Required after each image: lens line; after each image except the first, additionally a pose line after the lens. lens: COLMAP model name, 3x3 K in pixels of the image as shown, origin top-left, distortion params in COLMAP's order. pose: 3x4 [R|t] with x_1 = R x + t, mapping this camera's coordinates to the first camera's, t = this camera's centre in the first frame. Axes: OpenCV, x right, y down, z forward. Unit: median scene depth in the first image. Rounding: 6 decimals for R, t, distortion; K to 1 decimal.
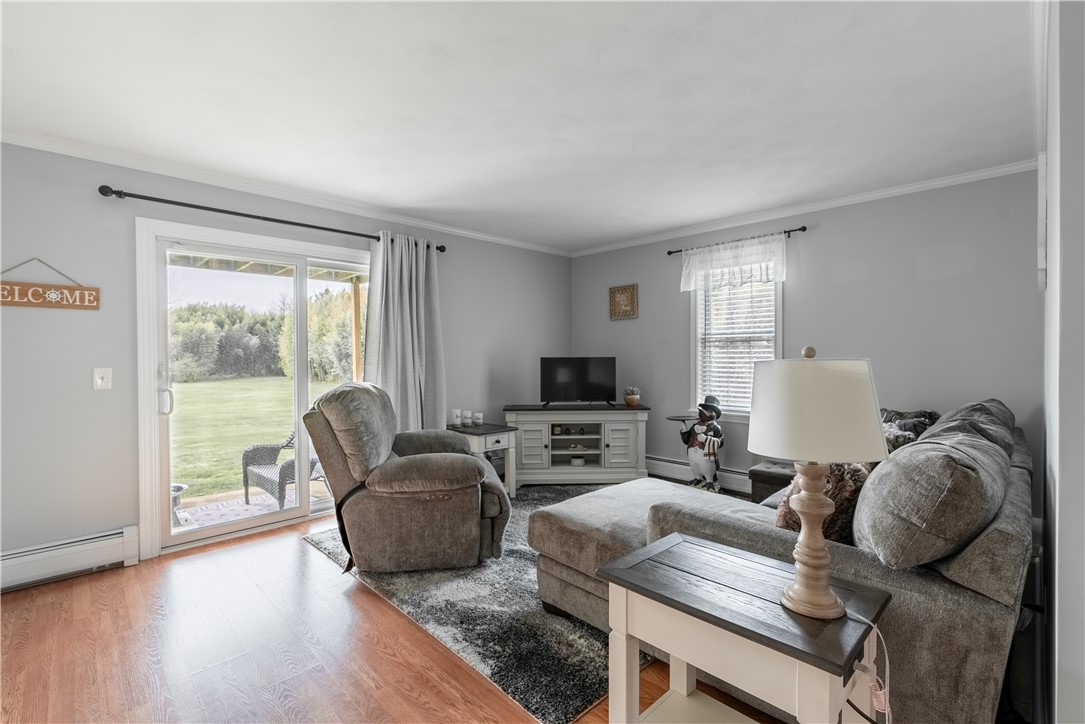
lens RADIAL K [[501.7, 0, 542.5], [0, 501.7, 362.0], [0, 0, 1]] dist [-0.008595, 0.000616]
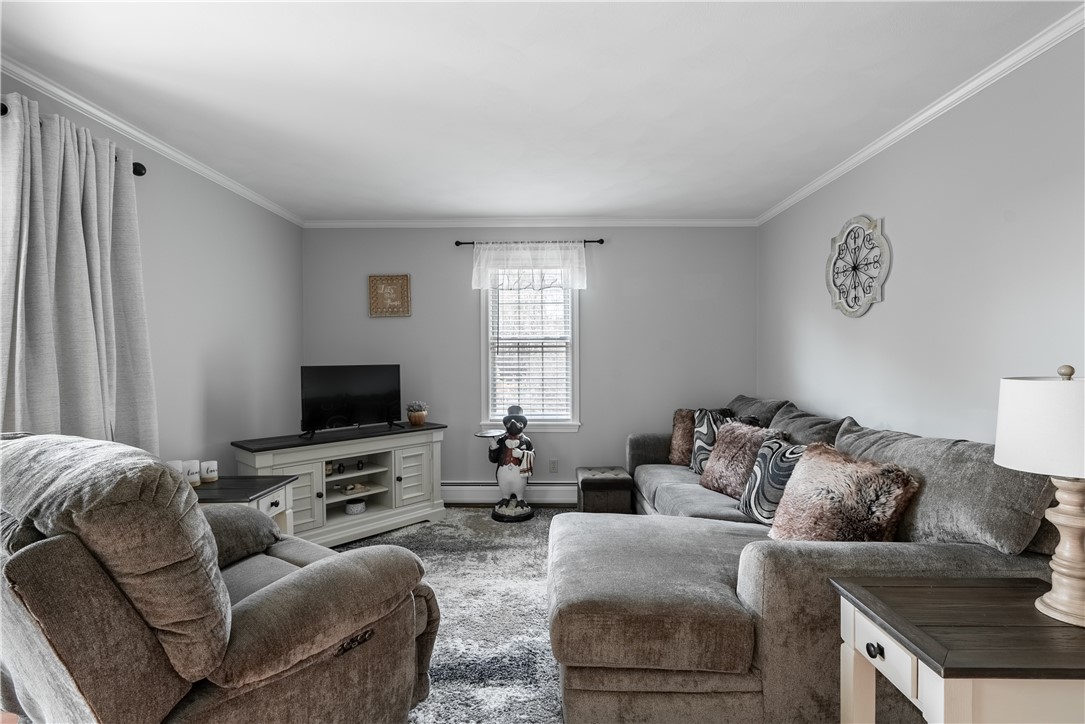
lens RADIAL K [[501.7, 0, 542.5], [0, 501.7, 362.0], [0, 0, 1]] dist [-0.008595, 0.000616]
pose [[0.700944, -0.008611, 0.713164, -0.272794], [0.009787, 0.999949, 0.002454, -0.014256], [-0.713149, 0.005260, 0.700992, 0.301923]]
